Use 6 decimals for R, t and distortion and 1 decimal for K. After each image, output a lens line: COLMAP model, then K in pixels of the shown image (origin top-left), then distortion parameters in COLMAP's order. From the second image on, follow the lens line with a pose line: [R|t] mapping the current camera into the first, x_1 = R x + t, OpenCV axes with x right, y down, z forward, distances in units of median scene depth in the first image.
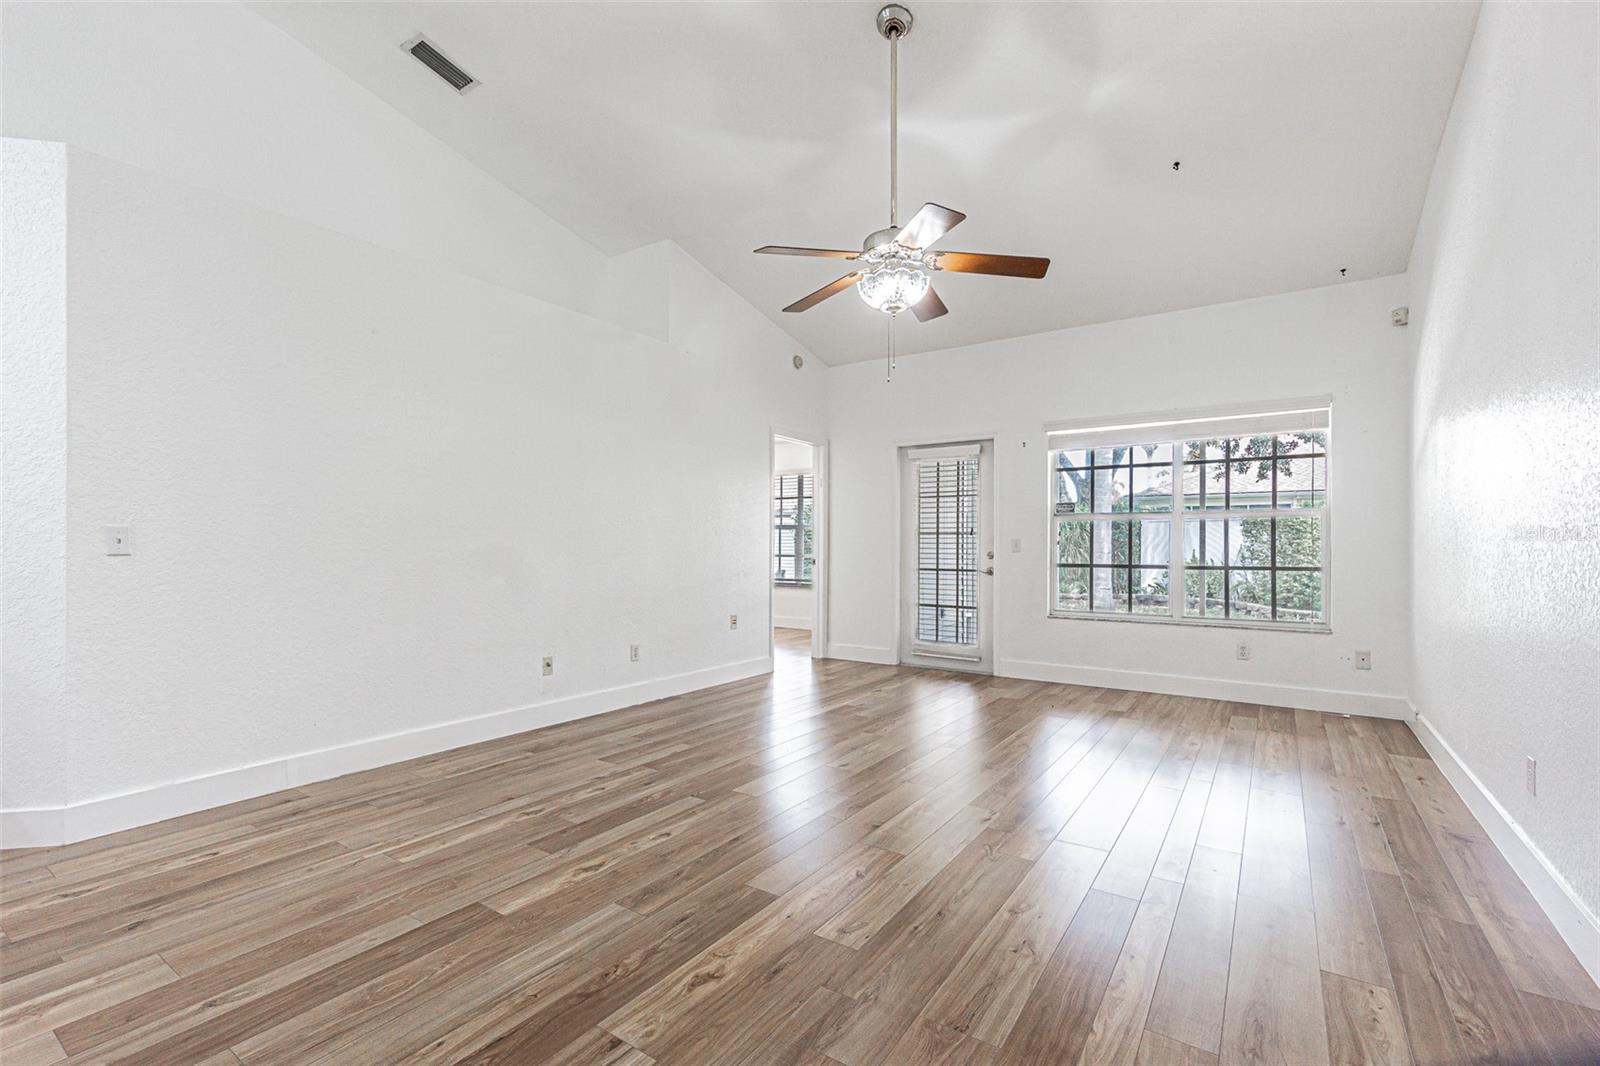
lens RADIAL K [[728.6, 0, 800.7], [0, 728.6, 544.0], [0, 0, 1]] dist [-0.003435, -0.000023]
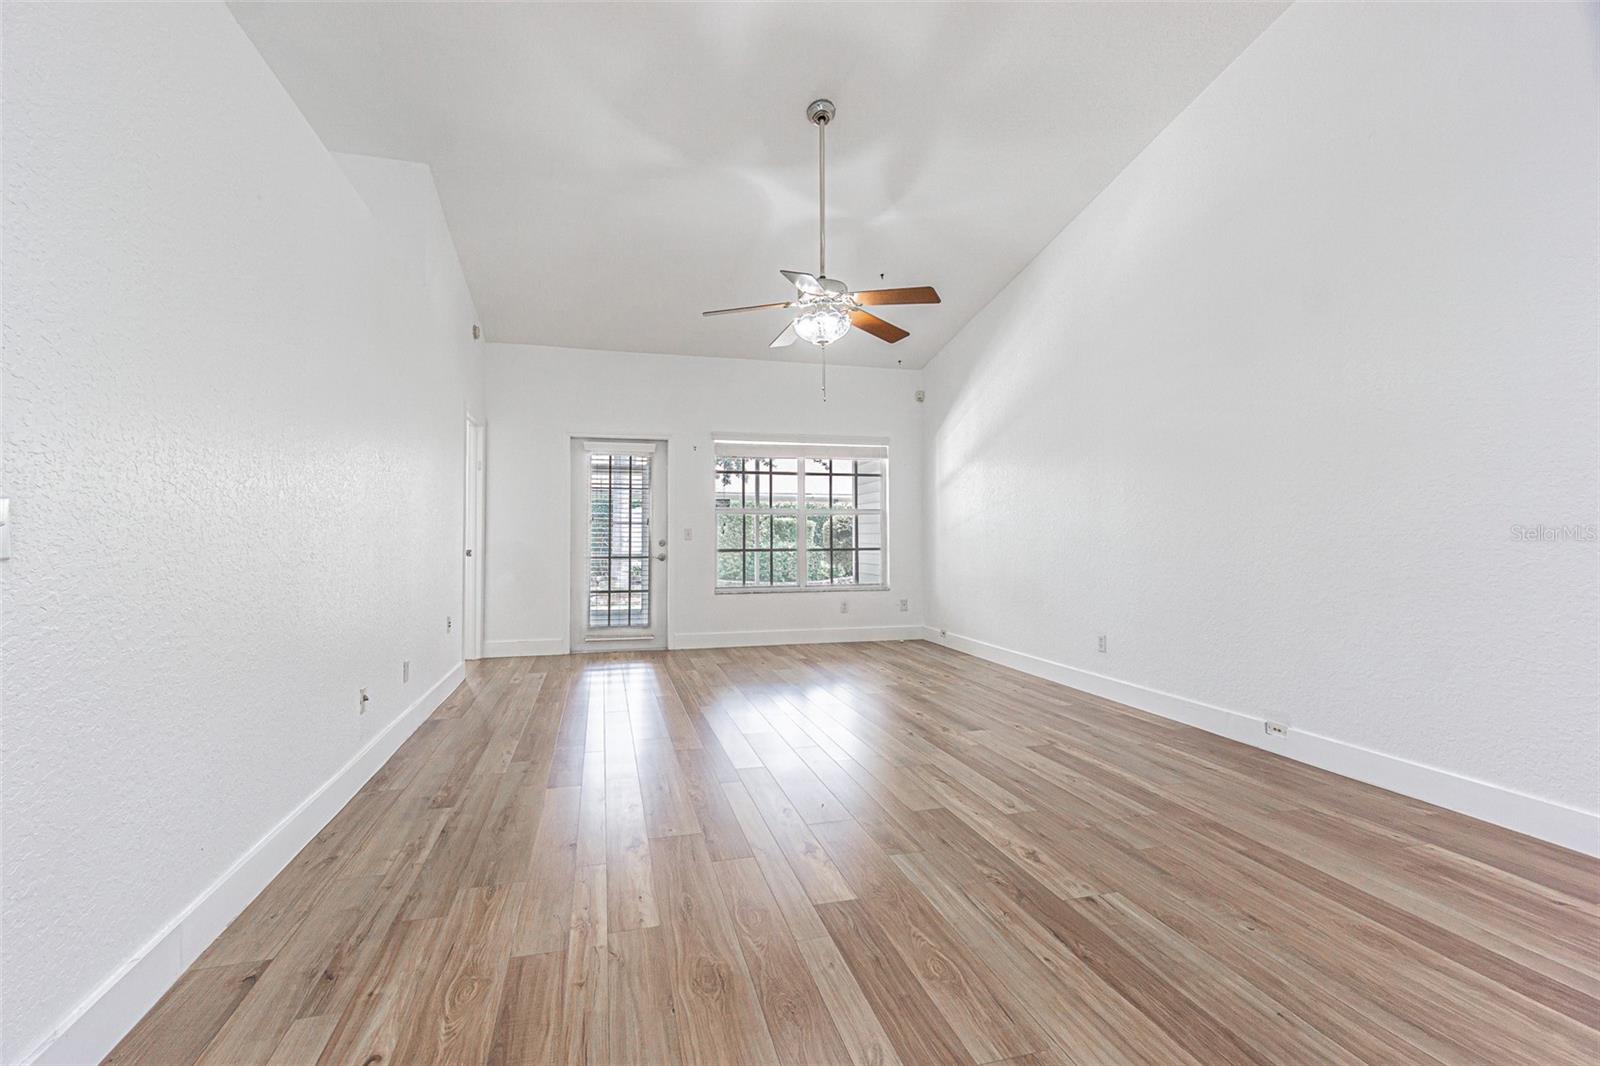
lens RADIAL K [[695.2, 0, 791.0], [0, 695.2, 520.8], [0, 0, 1]] dist [-0.008900, 0.000777]
pose [[0.638700, 0.012616, 0.769352, -0.753493], [0.000034, 0.999865, -0.016424, -0.002087], [-0.769456, 0.010516, 0.638613, 0.274608]]
